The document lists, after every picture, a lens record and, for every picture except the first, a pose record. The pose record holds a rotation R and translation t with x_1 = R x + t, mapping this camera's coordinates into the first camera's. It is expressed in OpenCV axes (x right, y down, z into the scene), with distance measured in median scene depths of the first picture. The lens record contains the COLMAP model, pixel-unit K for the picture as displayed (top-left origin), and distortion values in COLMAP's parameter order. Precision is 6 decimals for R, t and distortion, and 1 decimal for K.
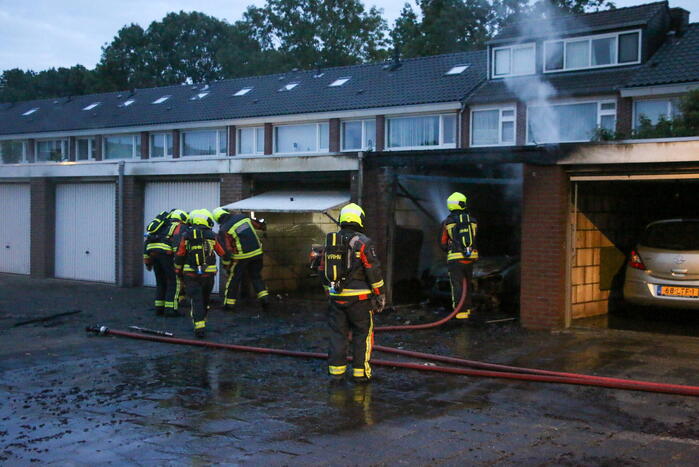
lens RADIAL K [[935.1, 0, 349.5], [0, 935.1, 233.5], [0, 0, 1]] dist [-0.040451, 0.025691]
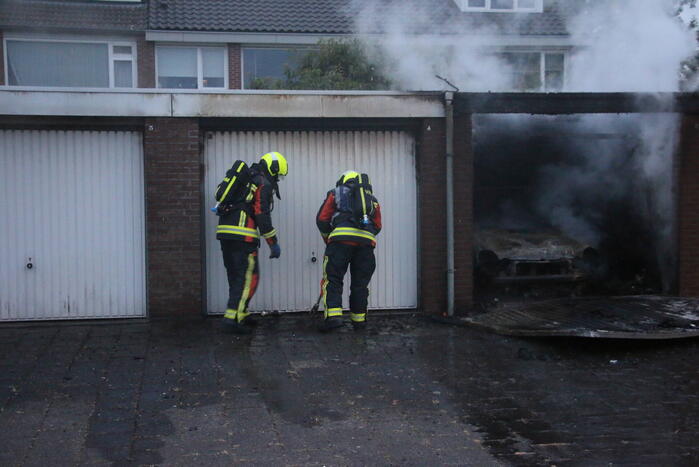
lens RADIAL K [[1044.4, 0, 349.5], [0, 1044.4, 233.5], [0, 0, 1]] dist [0.080803, 0.061920]
pose [[0.631709, -0.057070, 0.773102, -0.391957], [0.036285, 0.998370, 0.044050, -0.008109], [-0.774356, 0.000225, 0.632750, 0.297633]]
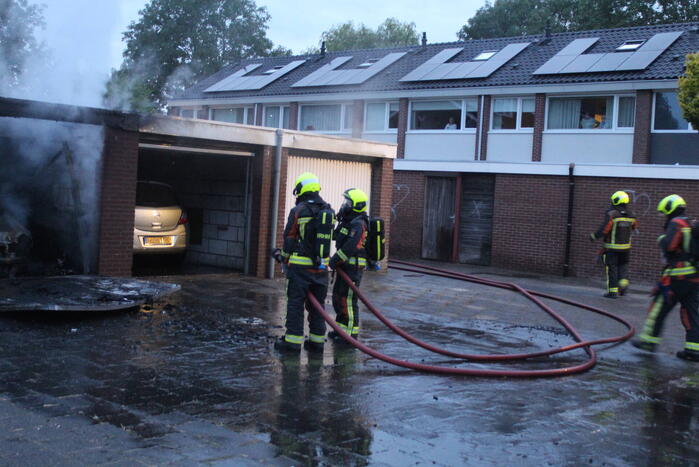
lens RADIAL K [[935.1, 0, 349.5], [0, 935.1, 233.5], [0, 0, 1]] dist [-0.040451, 0.025691]
pose [[0.024133, -0.054874, 0.998202, -0.439006], [-0.030905, 0.997974, 0.055608, -0.009635], [-0.999231, -0.032192, 0.022388, 0.337298]]
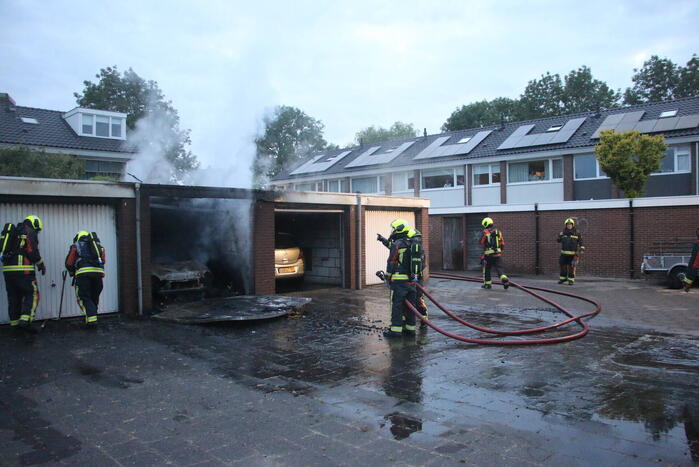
lens RADIAL K [[579.2, 0, 351.2], [0, 579.2, 233.5], [0, 0, 1]] dist [-0.167448, 0.133427]
pose [[0.057959, -0.017738, 0.998161, -0.420431], [0.038050, 0.999155, 0.015546, -0.011284], [-0.997594, 0.037079, 0.058585, 0.374180]]
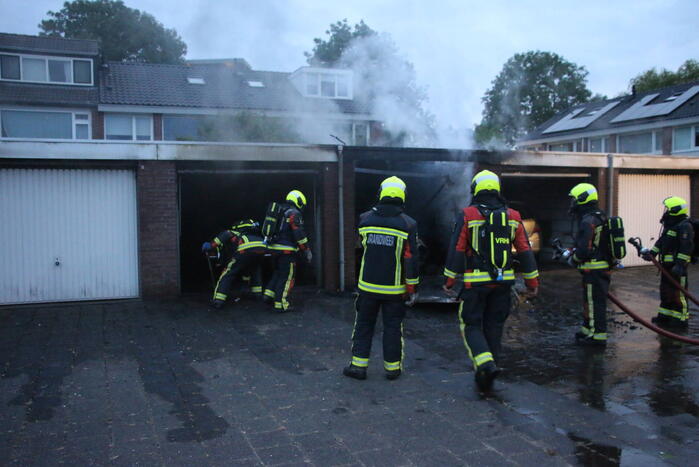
lens RADIAL K [[658.3, 0, 345.5], [0, 658.3, 235.4], [0, 0, 1]] dist [-0.159220, 0.240974]
pose [[0.454793, -0.061299, 0.888485, -0.400611], [0.037486, 0.998062, 0.049671, -0.009701], [-0.889808, 0.010716, 0.456210, 0.351929]]
